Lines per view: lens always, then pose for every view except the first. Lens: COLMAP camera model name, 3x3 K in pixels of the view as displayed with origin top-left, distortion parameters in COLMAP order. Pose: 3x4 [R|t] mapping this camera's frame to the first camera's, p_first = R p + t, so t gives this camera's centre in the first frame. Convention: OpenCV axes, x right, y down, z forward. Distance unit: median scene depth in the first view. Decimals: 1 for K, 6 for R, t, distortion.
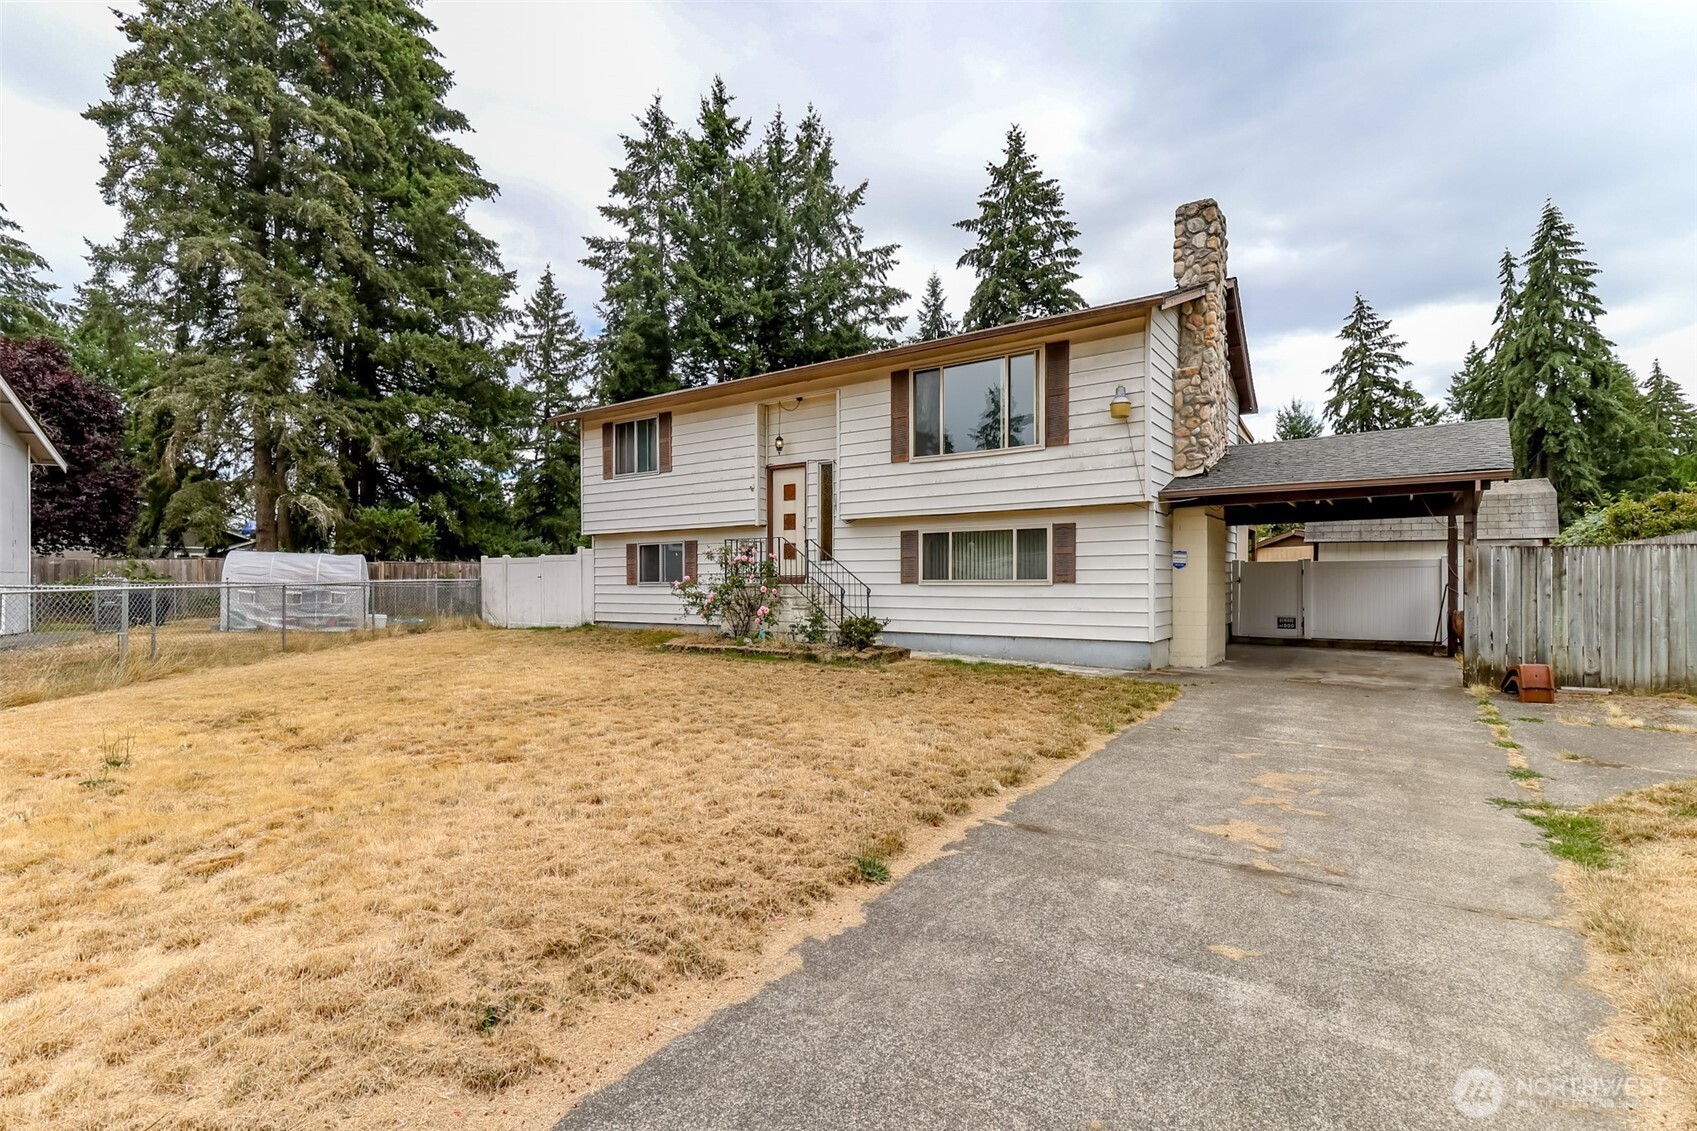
lens RADIAL K [[761.5, 0, 849.3], [0, 761.5, 569.4], [0, 0, 1]] dist [0.016859, -0.000183]
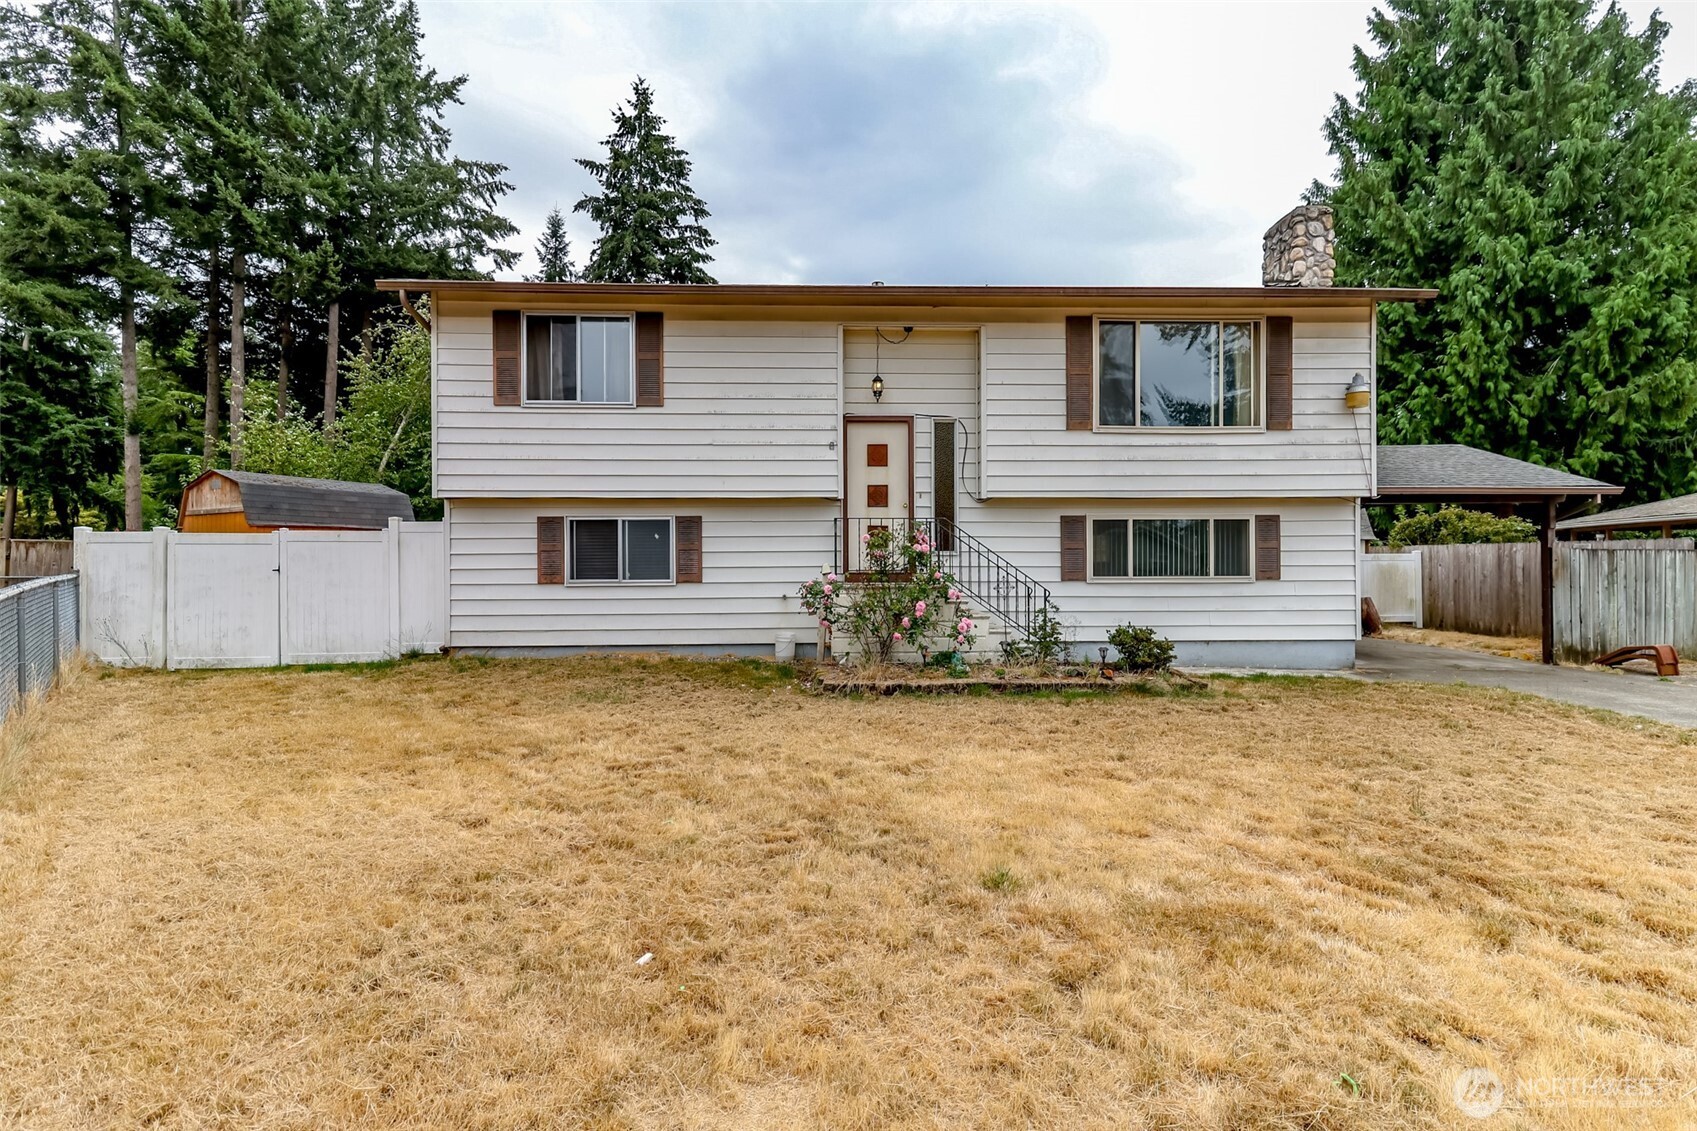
lens RADIAL K [[756.2, 0, 882.8], [0, 756.2, 555.3], [0, 0, 1]] dist [0.014953, -0.000245]
pose [[0.814569, 0.004829, 0.580047, -0.485020], [-0.008850, 0.999952, 0.004104, -0.008959], [-0.579999, -0.008477, 0.814573, 0.403956]]
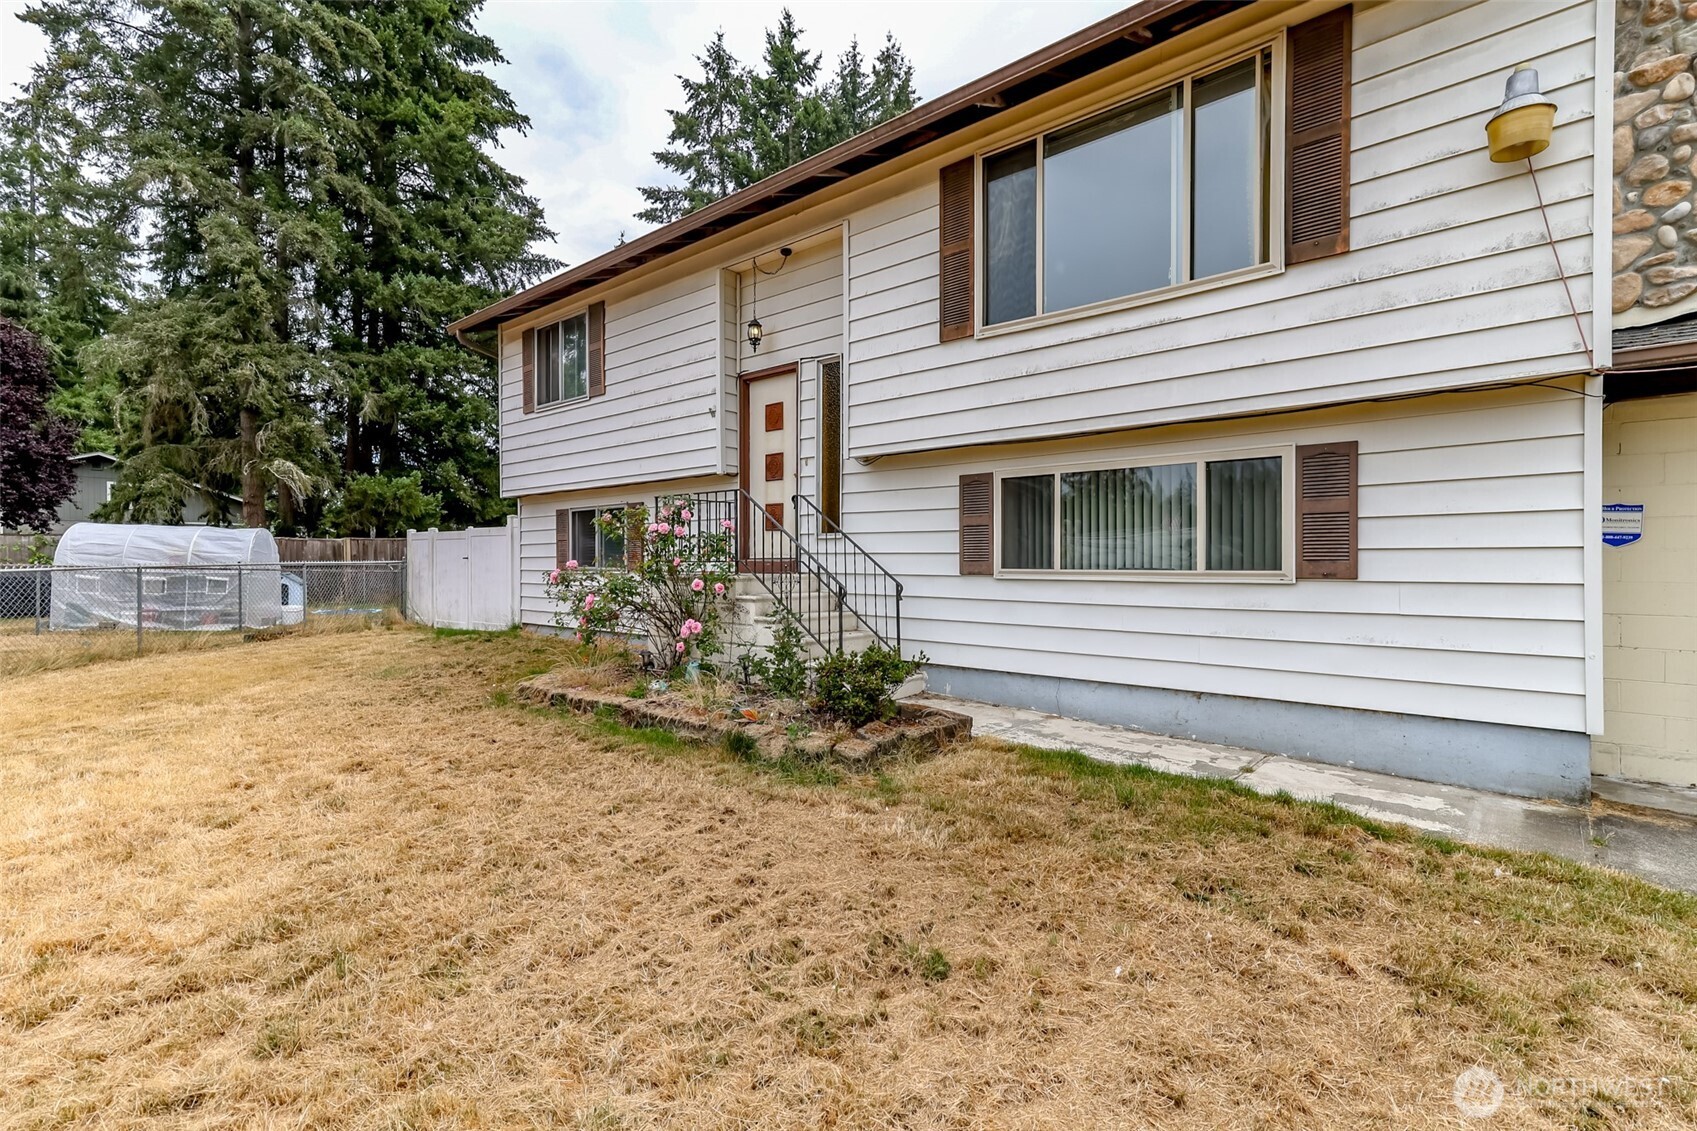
lens RADIAL K [[781.2, 0, 847.7], [0, 781.2, 549.1], [0, 0, 1]] dist [0.023693, 0.000266]
pose [[0.993593, 0.000503, -0.113015, 0.045918], [-0.000250, 0.999997, 0.002256, -0.000485], [0.113016, -0.002214, 0.993591, 0.400134]]
